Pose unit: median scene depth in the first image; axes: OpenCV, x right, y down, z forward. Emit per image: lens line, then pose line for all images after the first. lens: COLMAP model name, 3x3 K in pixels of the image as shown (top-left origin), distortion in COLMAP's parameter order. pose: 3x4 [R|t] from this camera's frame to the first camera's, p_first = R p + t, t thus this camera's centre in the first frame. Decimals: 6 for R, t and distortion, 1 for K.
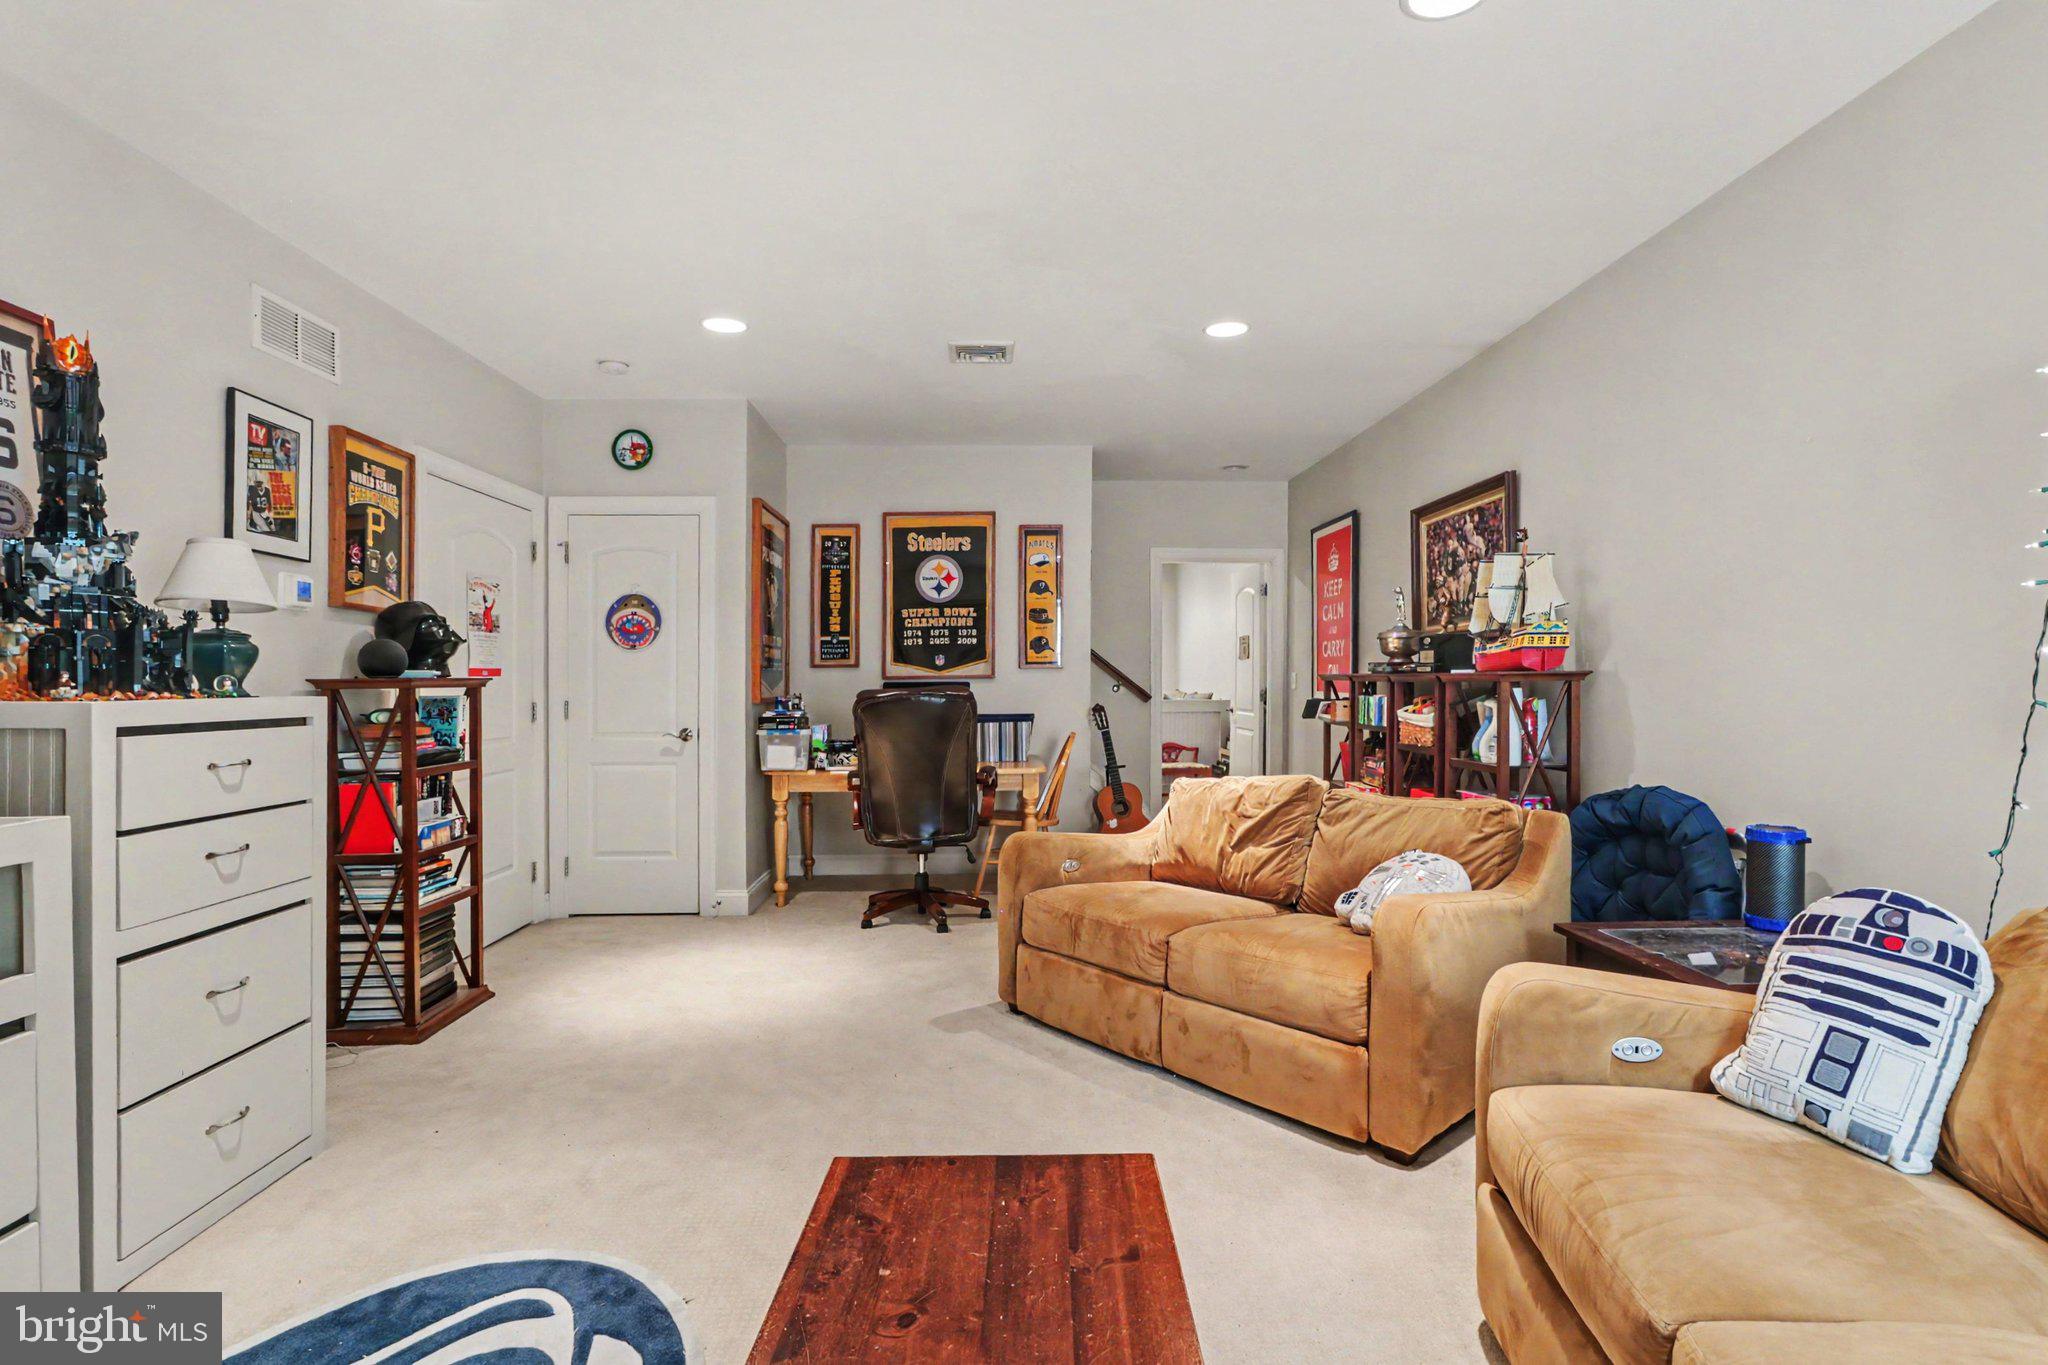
lens RADIAL K [[952.2, 0, 1024.0], [0, 952.2, 682.5], [0, 0, 1]] dist [0.001250, 0.000169]
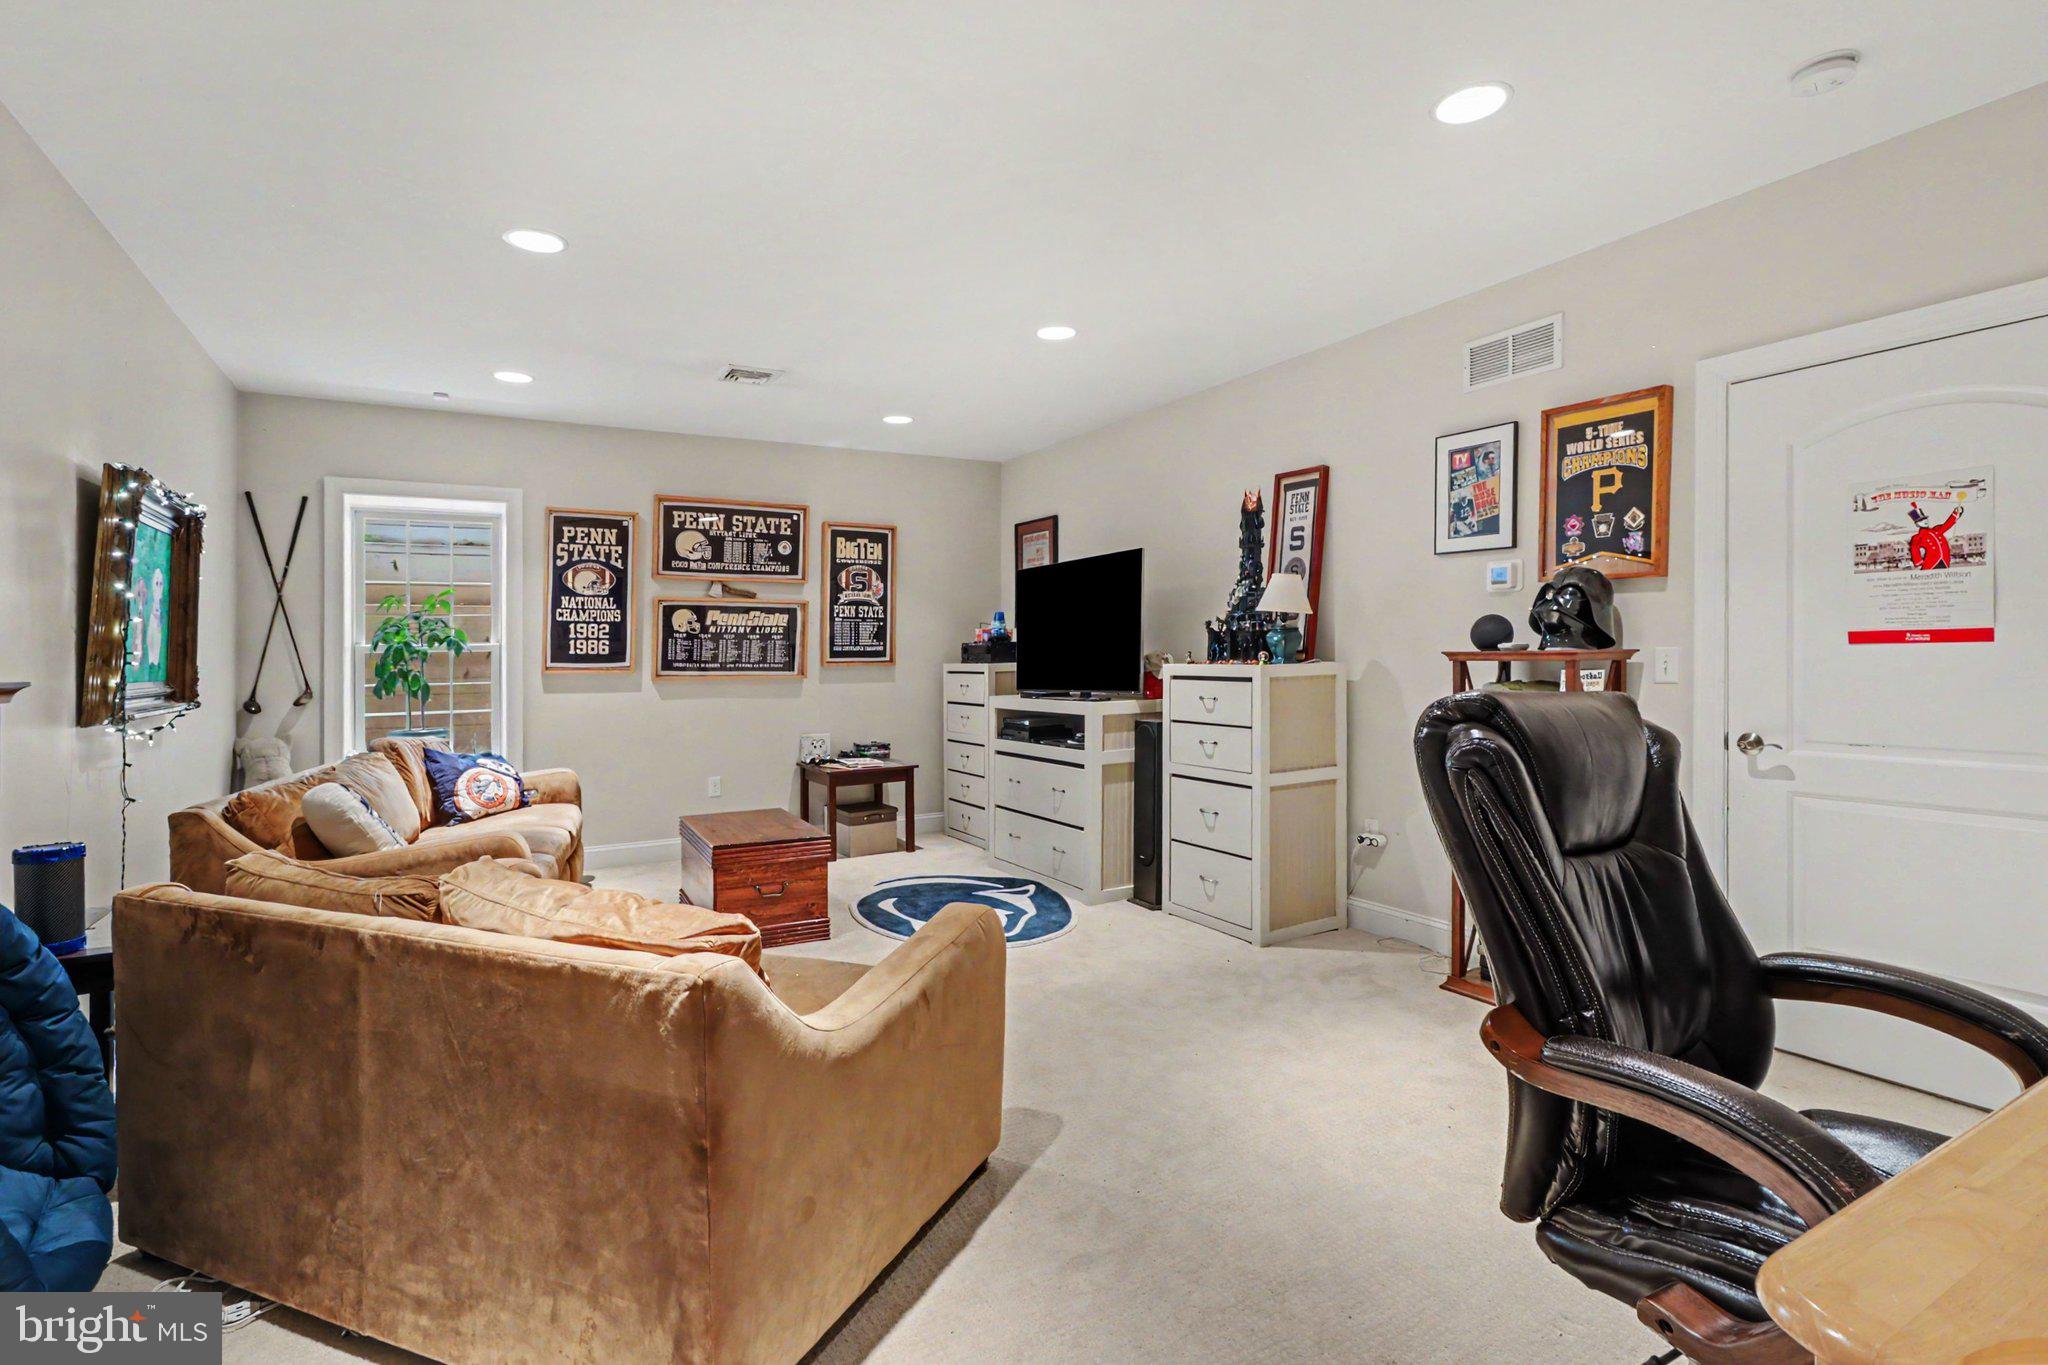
lens RADIAL K [[972.6, 0, 1033.6], [0, 972.6, 645.9], [0, 0, 1]] dist [0.001240, -0.000156]
pose [[-0.863373, -0.000066, -0.504567, 0.305433], [0.007014, 0.999902, -0.012133, 0.000043], [0.504518, -0.014014, -0.863287, 1.594954]]
